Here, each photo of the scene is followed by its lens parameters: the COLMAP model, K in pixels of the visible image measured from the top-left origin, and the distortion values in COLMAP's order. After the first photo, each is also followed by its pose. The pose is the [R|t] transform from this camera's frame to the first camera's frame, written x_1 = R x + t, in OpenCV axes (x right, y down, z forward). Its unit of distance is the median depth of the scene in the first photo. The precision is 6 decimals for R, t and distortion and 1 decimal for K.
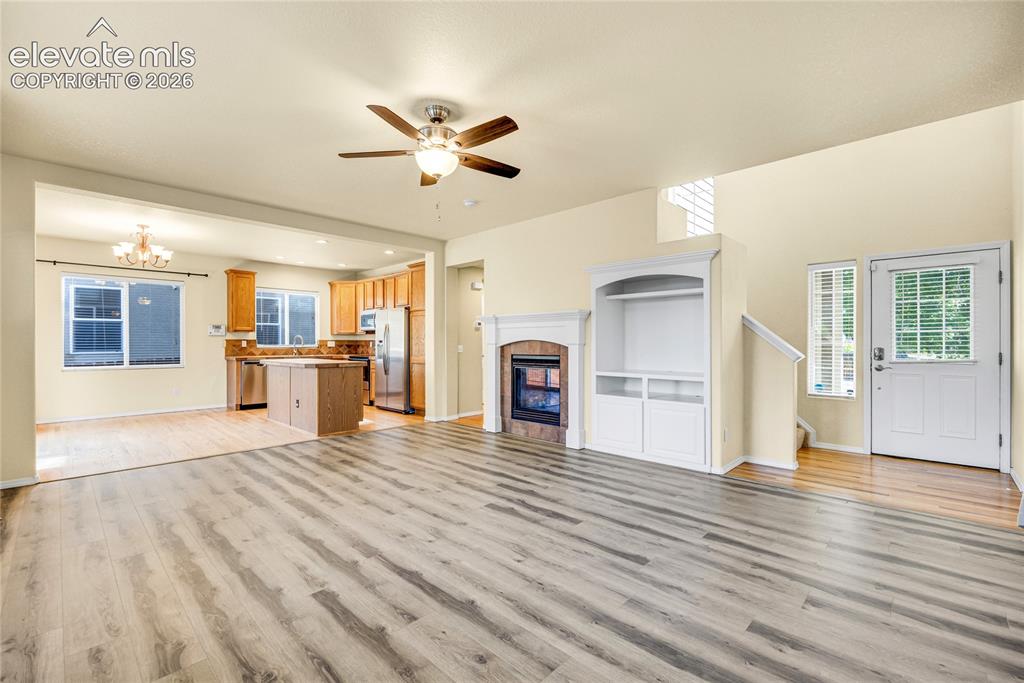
lens RADIAL K [[438.6, 0, 523.9], [0, 438.6, 339.5], [0, 0, 1]] dist [-0.010159, 0.001799]
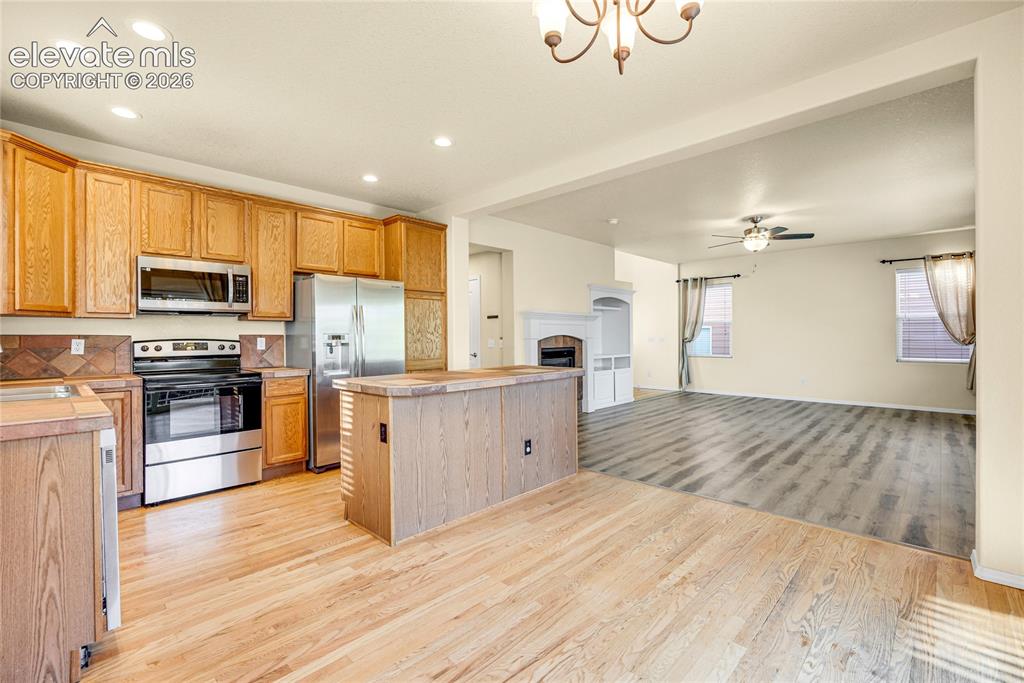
lens RADIAL K [[438.6, 0, 508.2], [0, 438.6, 337.9], [0, 0, 1]] dist [-0.010159, 0.001799]
pose [[0.035797, -0.002699, 0.999355, -1.583936], [0.000282, 0.999996, 0.002691, 0.007035], [-0.999359, 0.000186, 0.035797, 1.474502]]
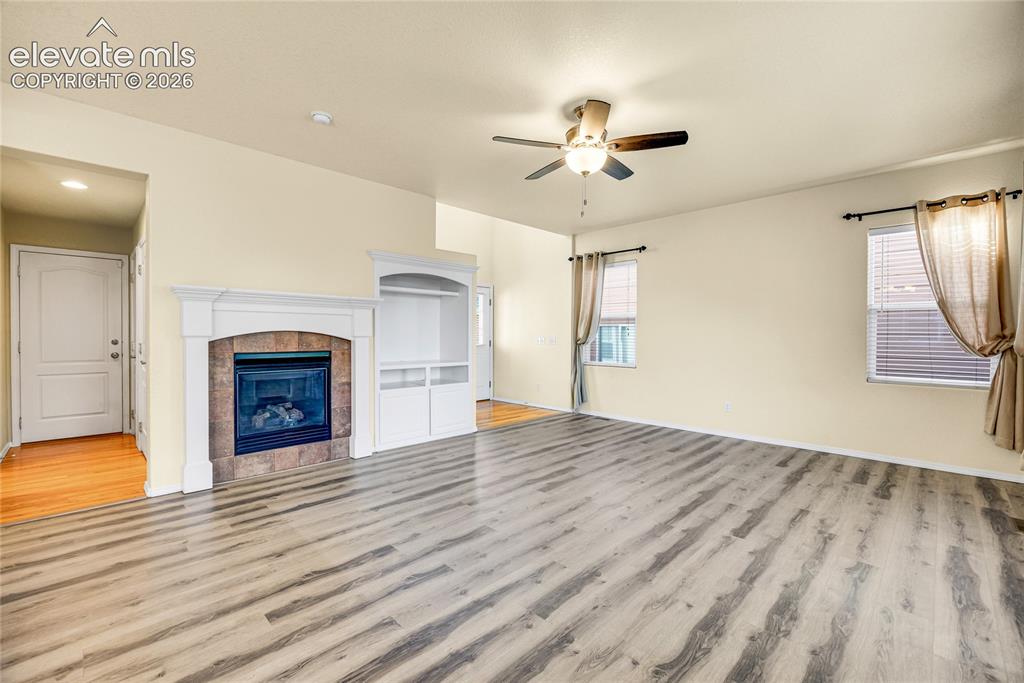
lens RADIAL K [[438.6, 0, 501.8], [0, 438.6, 340.9], [0, 0, 1]] dist [-0.010159, 0.001799]
pose [[0.043861, -0.011249, 0.998974, -0.882324], [-0.010777, 0.999873, 0.011732, 0.006125], [-0.998980, -0.011280, 0.043734, 0.823332]]
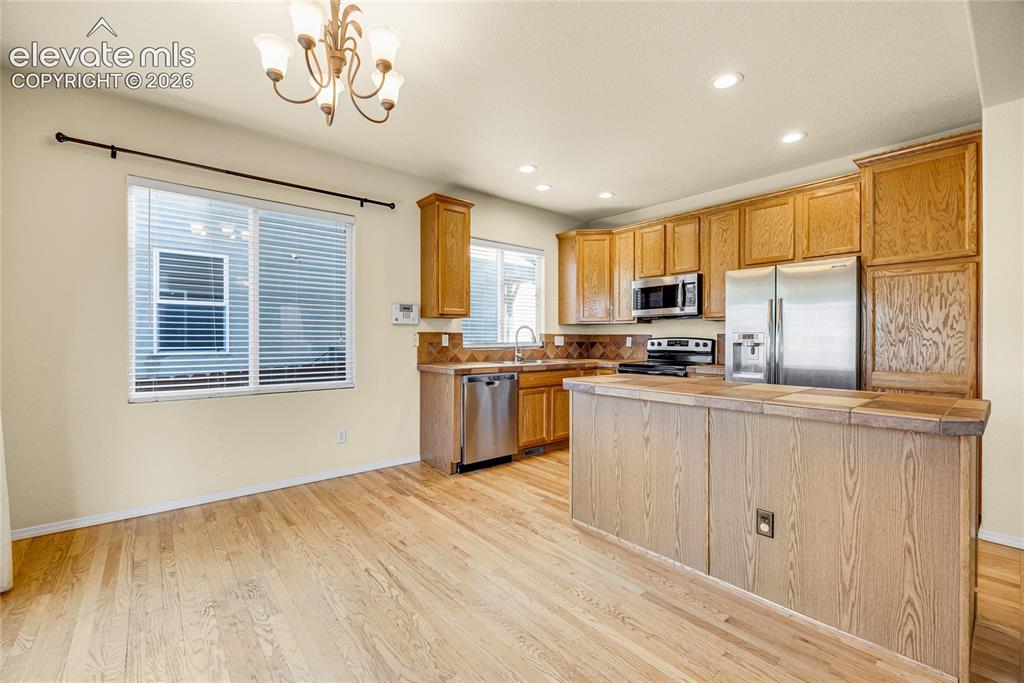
lens RADIAL K [[438.6, 0, 519.8], [0, 438.6, 338.8], [0, 0, 1]] dist [-0.010159, 0.001799]
pose [[0.993142, 0.003375, -0.116868, -0.976194], [-0.002474, 0.999966, 0.007855, 0.007104], [0.116891, -0.007512, 0.993116, 0.959189]]
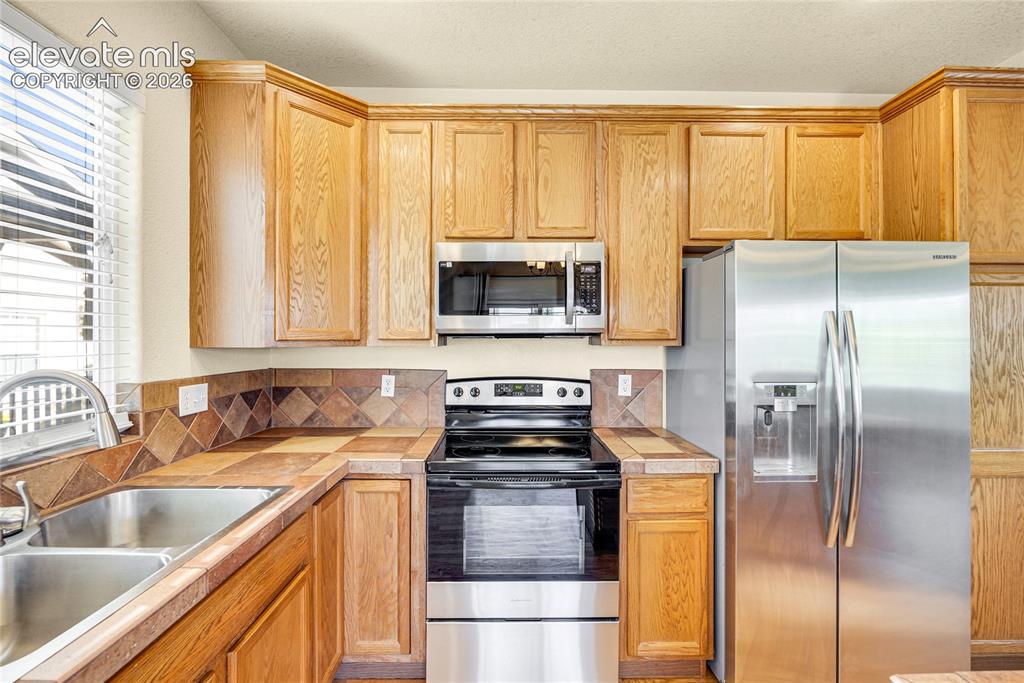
lens RADIAL K [[438.6, 0, 517.7], [0, 438.6, 339.6], [0, 0, 1]] dist [-0.010159, 0.001799]
pose [[0.727760, -0.000500, 0.685831, -1.074852], [-0.006057, 0.999956, 0.007157, -0.040014], [-0.685805, -0.009363, 0.727725, 1.769743]]
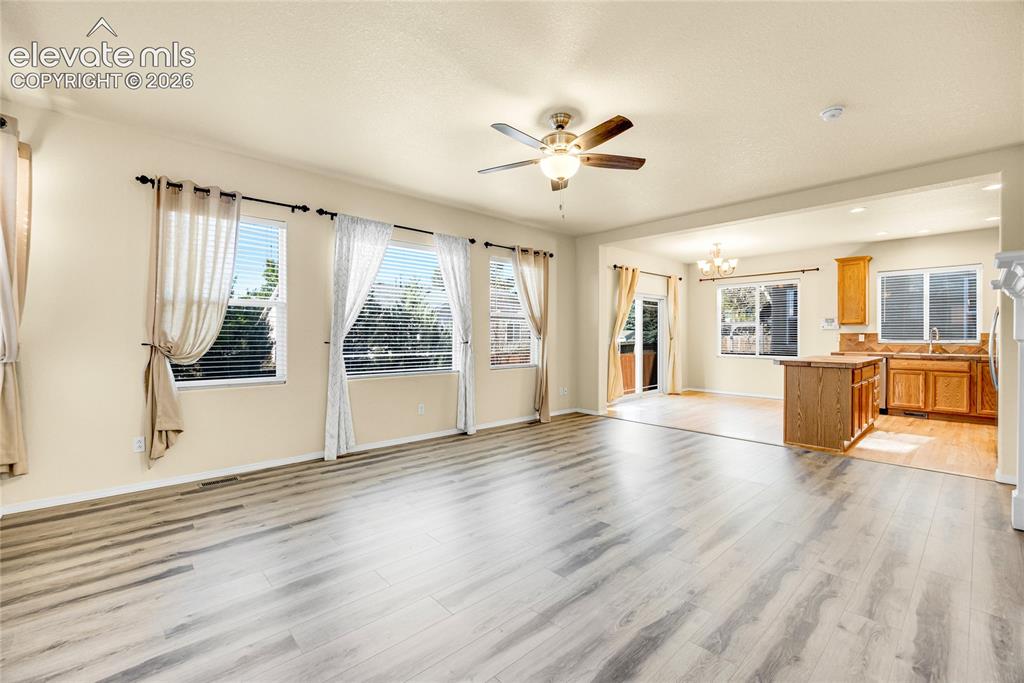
lens RADIAL K [[438.6, 0, 504.6], [0, 438.6, 336.0], [0, 0, 1]] dist [-0.010159, 0.001799]
pose [[-0.081110, 0.003050, -0.996700, 0.630254], [0.004570, 0.999986, 0.002688, -0.000201], [0.996695, -0.004337, -0.081123, 0.682078]]
